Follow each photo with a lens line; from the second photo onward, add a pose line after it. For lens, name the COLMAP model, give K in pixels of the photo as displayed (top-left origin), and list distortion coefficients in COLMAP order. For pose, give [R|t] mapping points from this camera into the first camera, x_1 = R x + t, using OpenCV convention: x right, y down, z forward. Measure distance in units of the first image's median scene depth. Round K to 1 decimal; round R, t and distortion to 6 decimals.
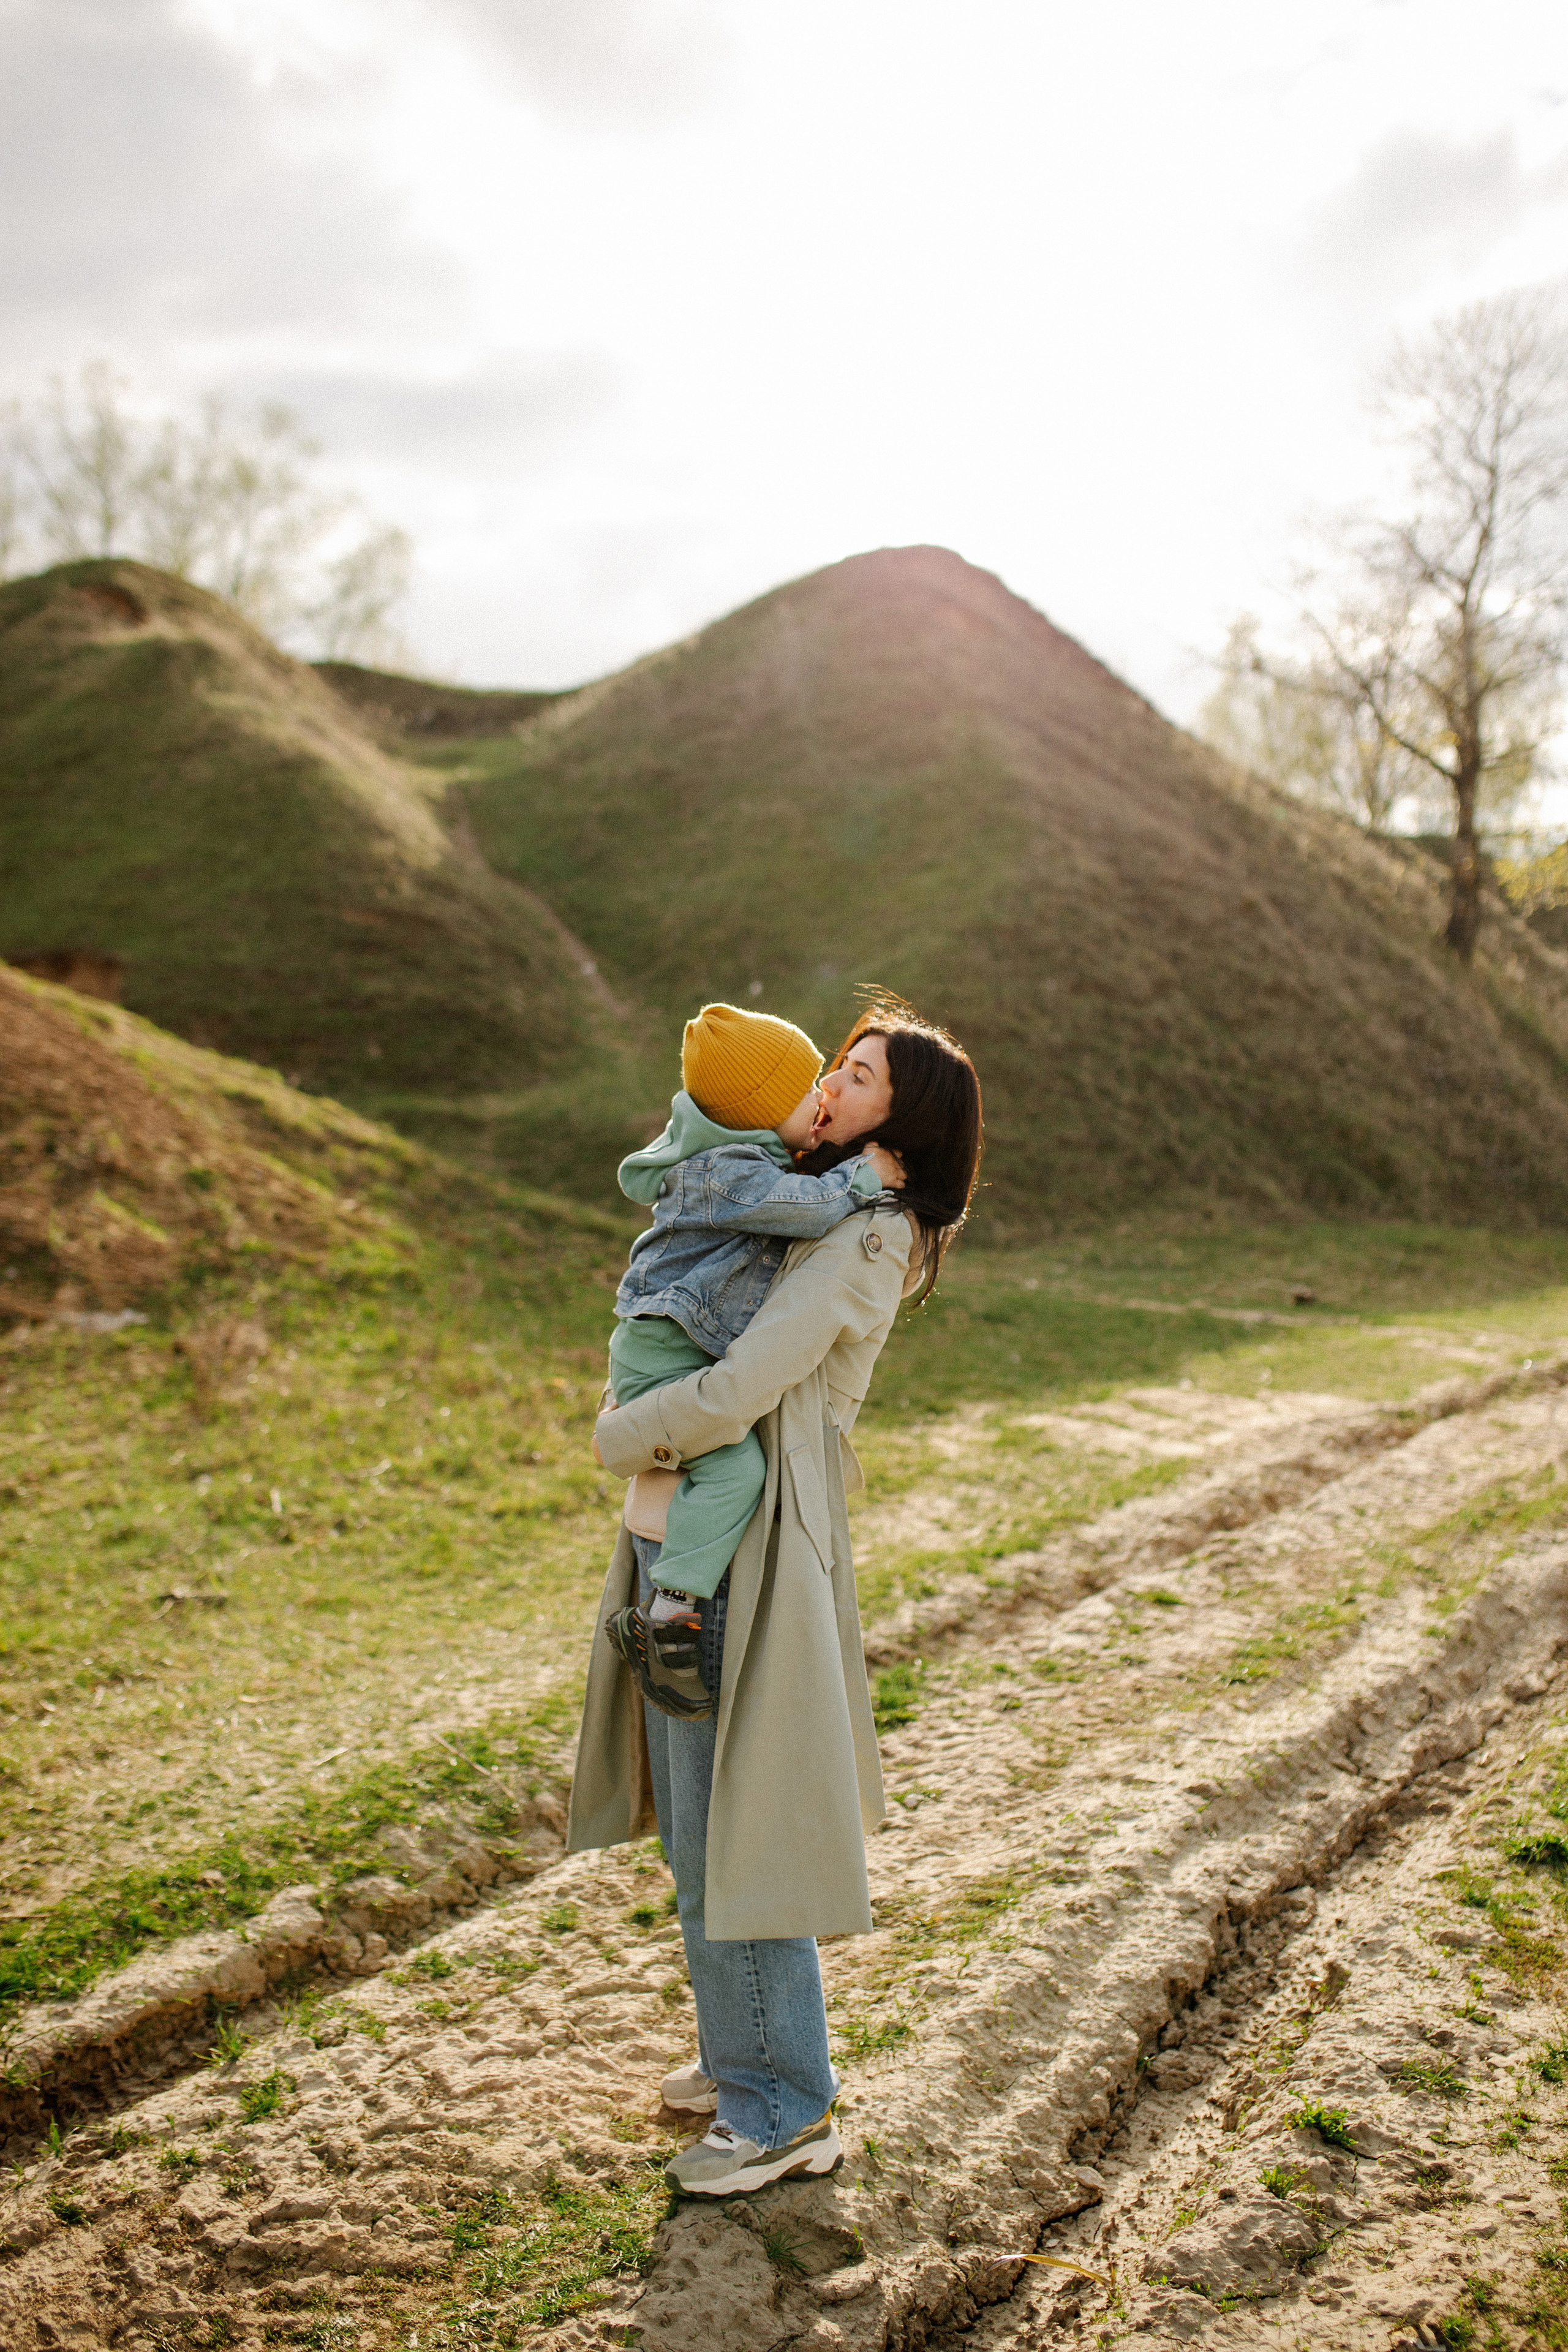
lens RADIAL K [[2343.5, 0, 784.0], [0, 2343.5, 1176.0], [0, 0, 1]] dist [-0.048563, 0.000417]
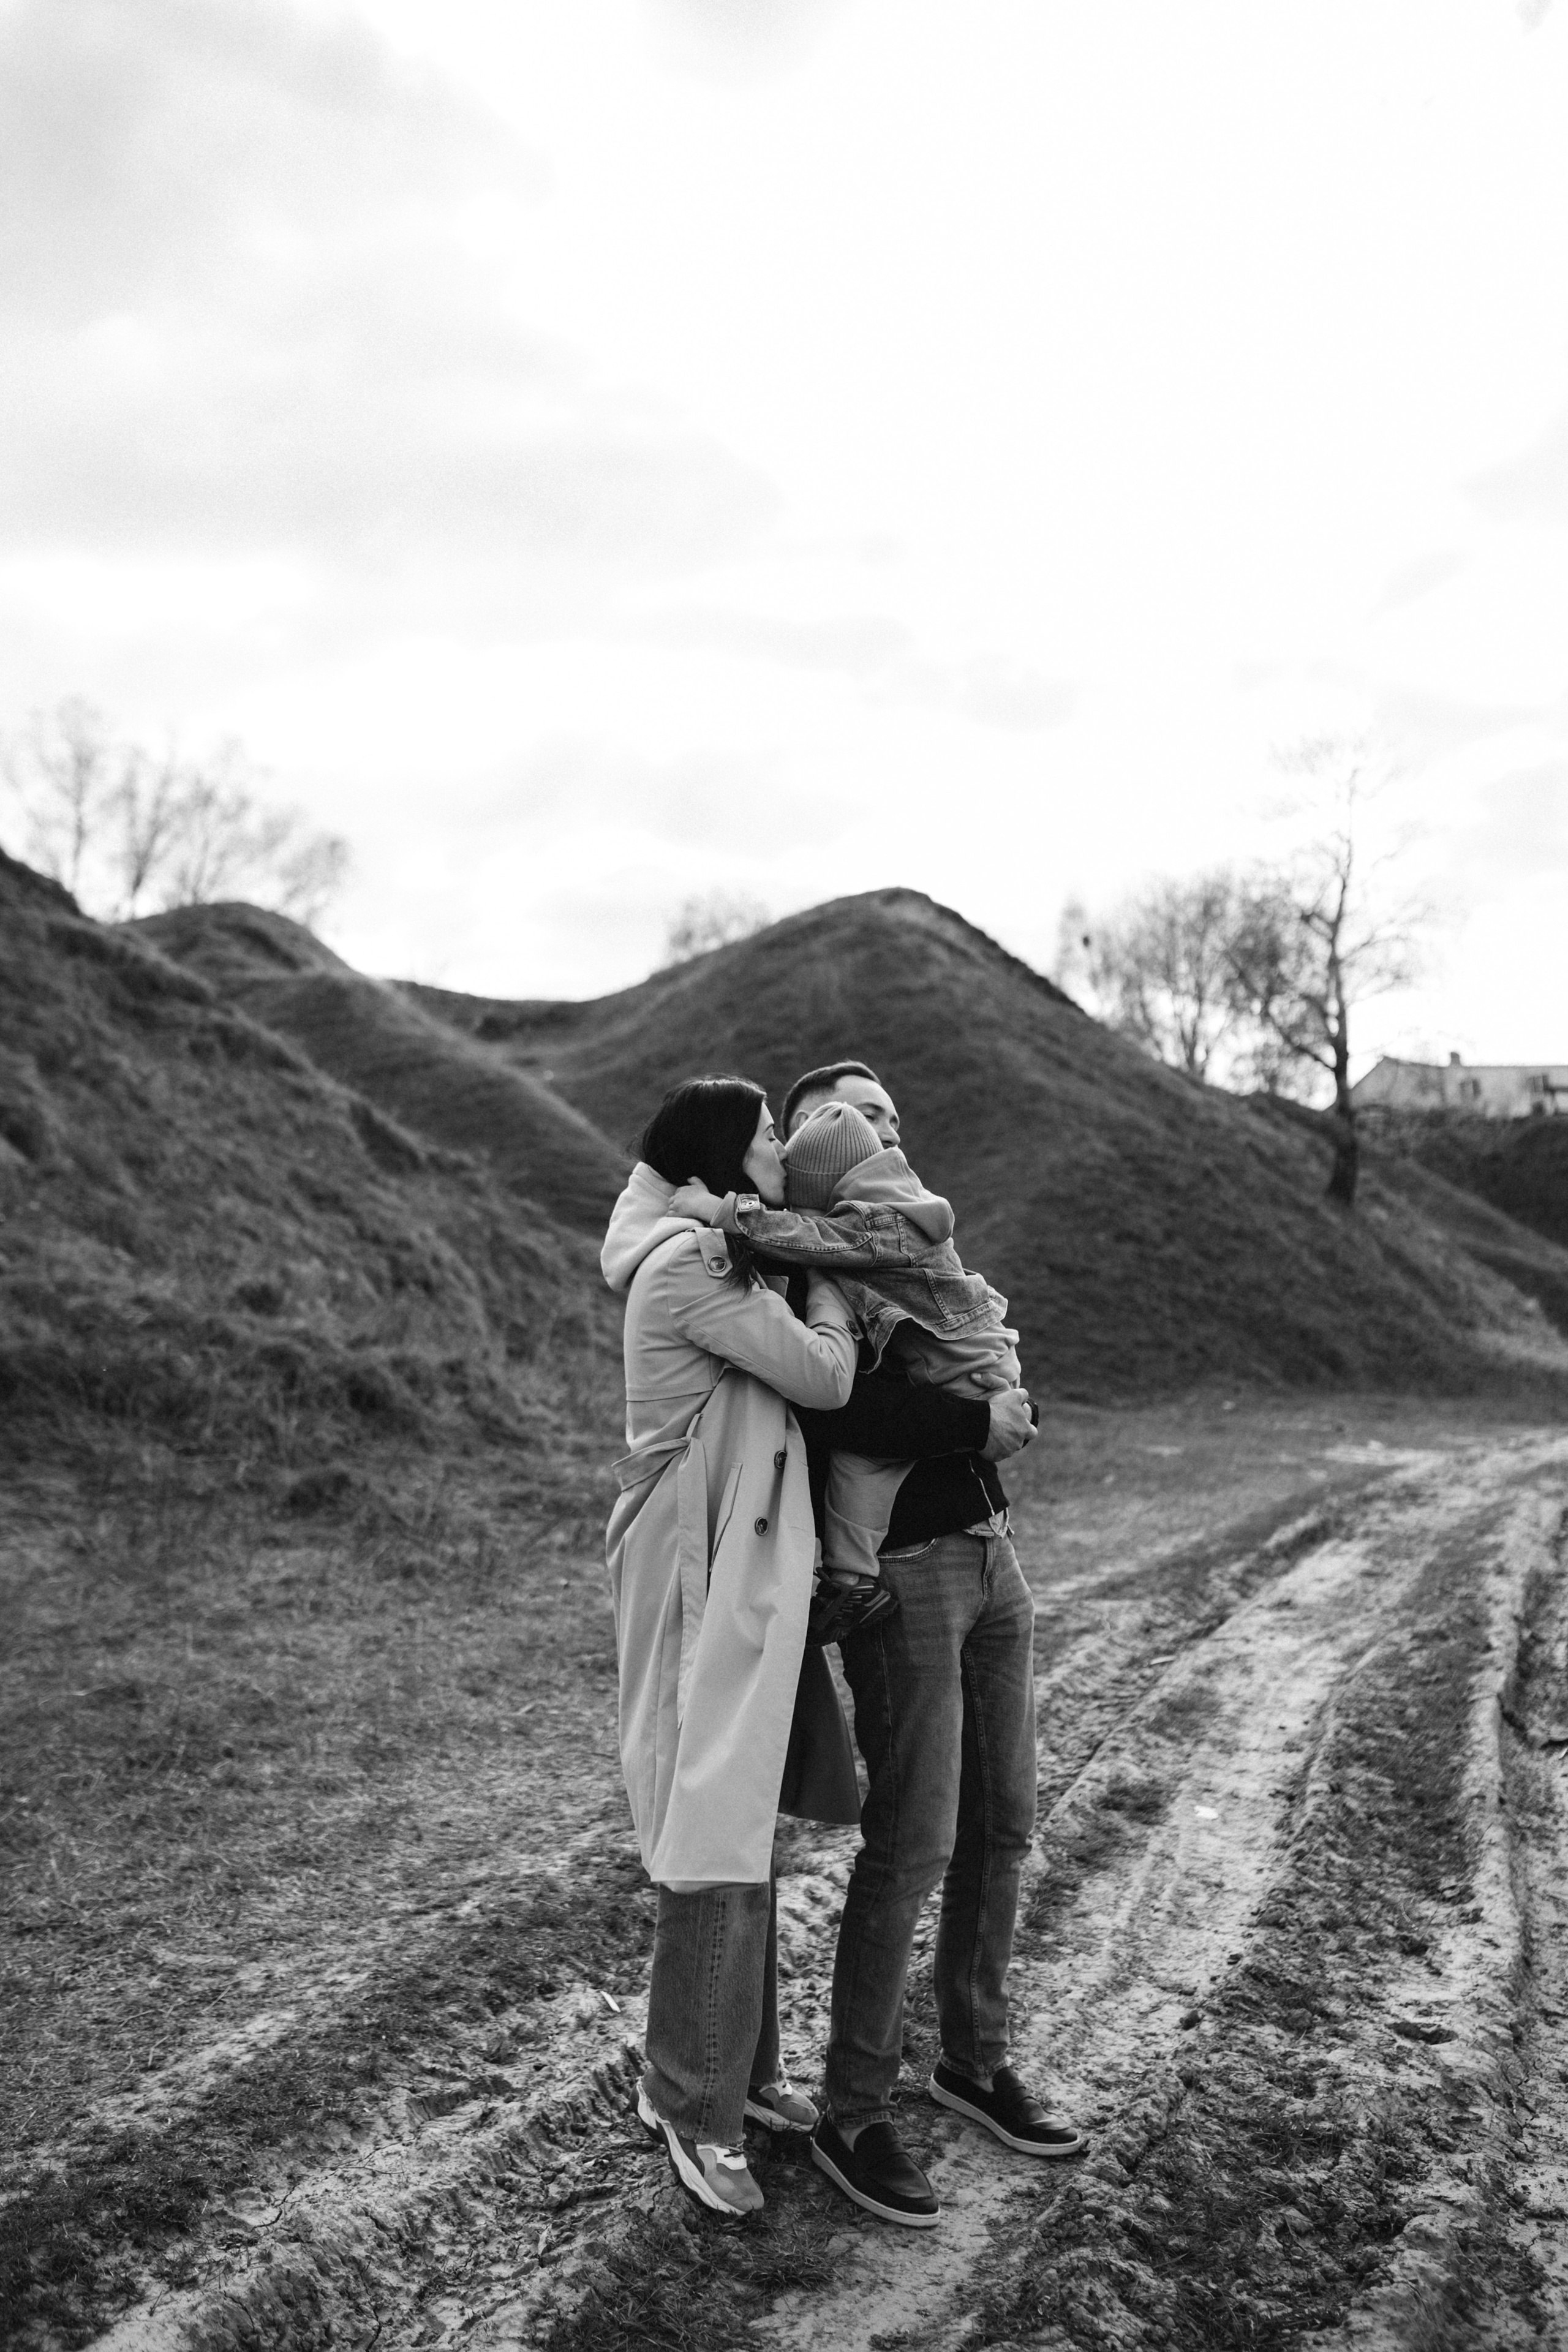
lens RADIAL K [[2343.5, 0, 784.0], [0, 2343.5, 1176.0], [0, 0, 1]] dist [-0.048563, 0.000417]
pose [[0.995258, -0.023884, 0.094294, -0.164081], [0.033518, 0.994225, -0.101943, 0.016183], [-0.091315, 0.104620, 0.990311, -0.308776]]
